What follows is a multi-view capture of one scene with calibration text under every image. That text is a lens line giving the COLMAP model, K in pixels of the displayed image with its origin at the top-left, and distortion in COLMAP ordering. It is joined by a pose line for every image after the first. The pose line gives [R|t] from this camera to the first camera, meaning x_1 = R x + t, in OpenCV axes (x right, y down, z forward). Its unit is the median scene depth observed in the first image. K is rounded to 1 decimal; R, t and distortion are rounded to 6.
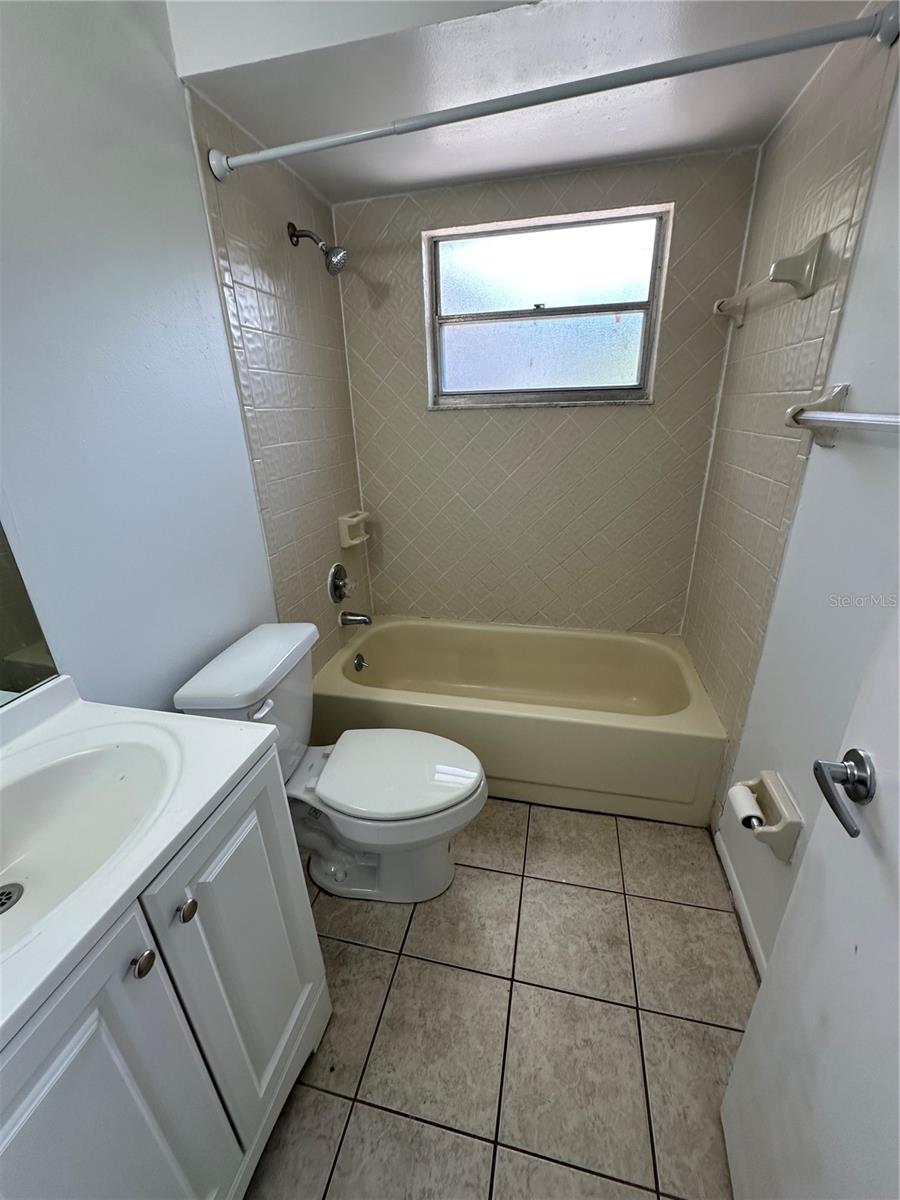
lens RADIAL K [[484.4, 0, 451.9], [0, 484.4, 600.2], [0, 0, 1]] dist [-0.000009, 0.000886]
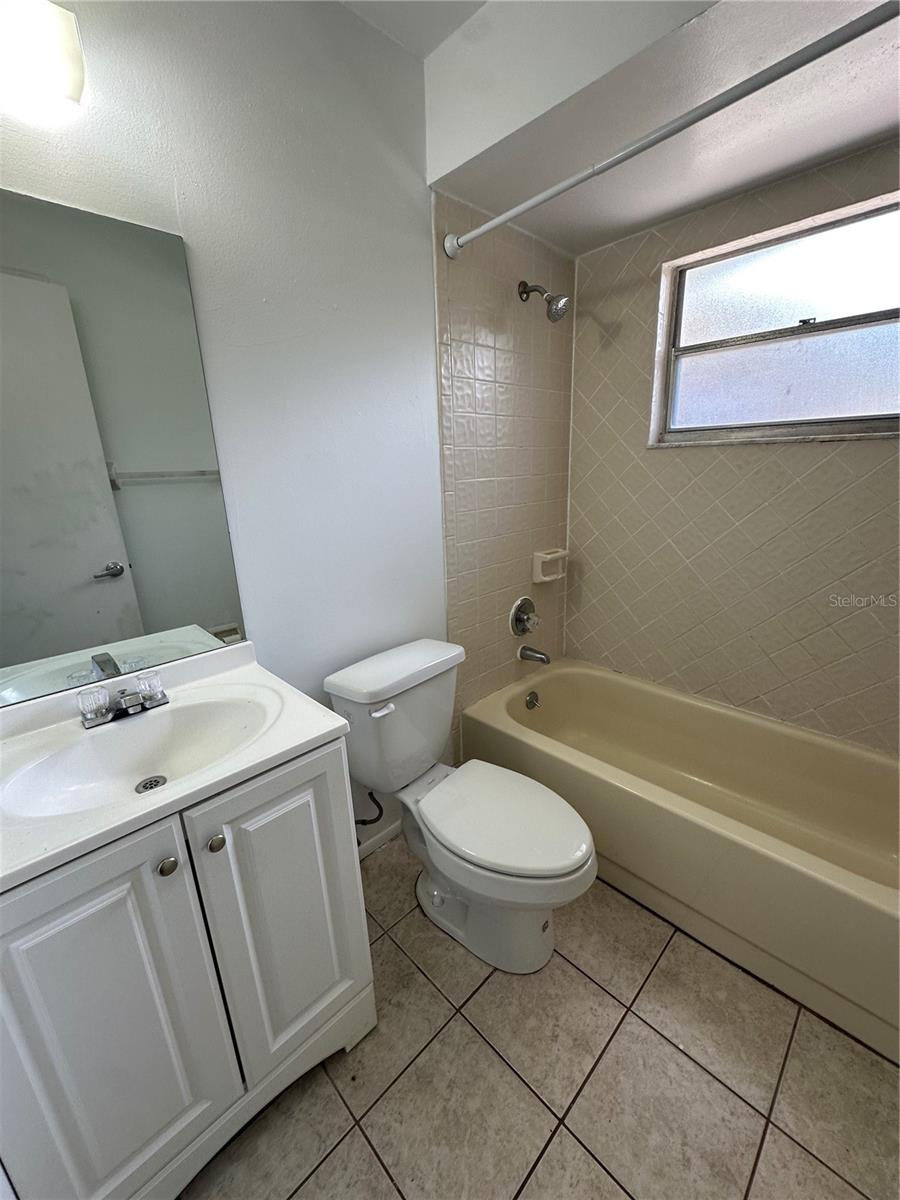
lens RADIAL K [[484.4, 0, 449.1], [0, 484.4, 600.0], [0, 0, 1]] dist [-0.000009, 0.000886]
pose [[0.842389, 0.149356, -0.517759, 0.208206], [-0.192154, 0.980916, -0.029671, -0.013405], [0.503446, 0.124484, 0.855012, 0.079499]]
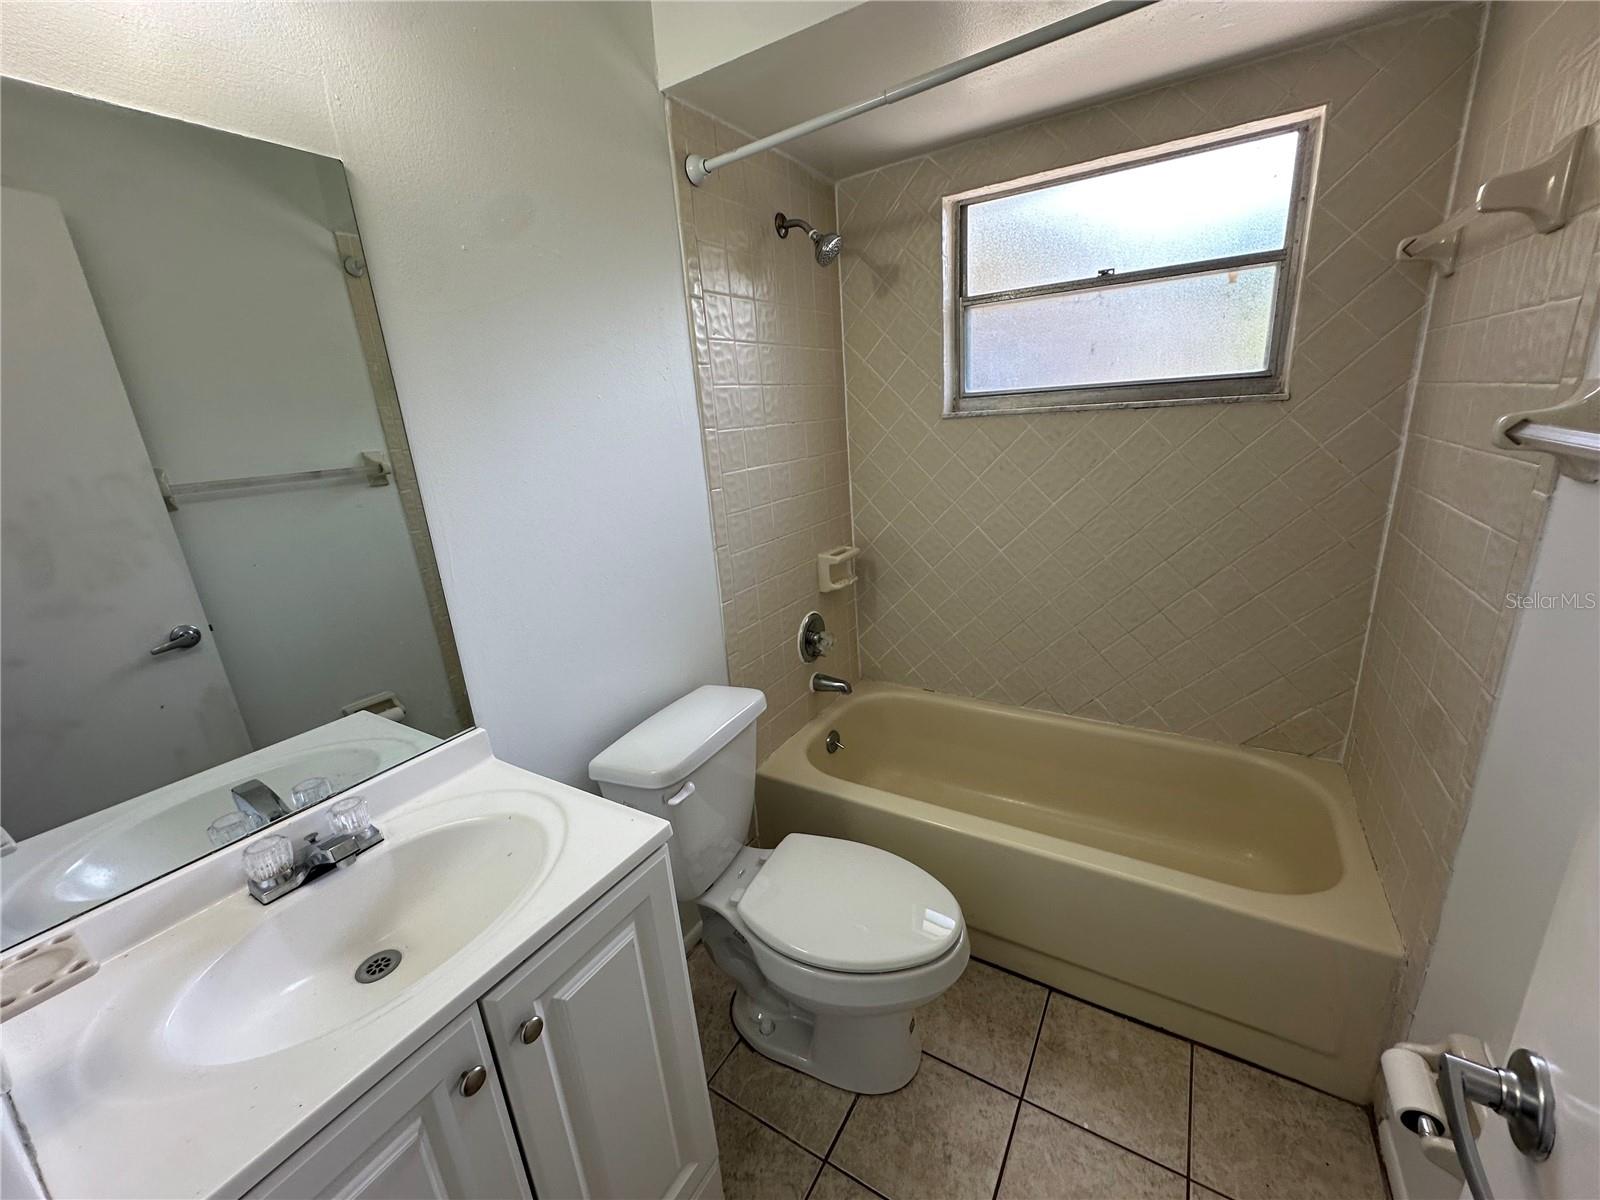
lens RADIAL K [[645.9, 0, 799.1], [0, 645.9, 599.1], [0, 0, 1]] dist [-0.000009, 0.000886]
pose [[0.947069, 0.054511, -0.316368, 0.099877], [-0.078655, 0.994843, -0.064043, -0.038103], [0.311245, 0.085537, 0.946472, -0.003104]]
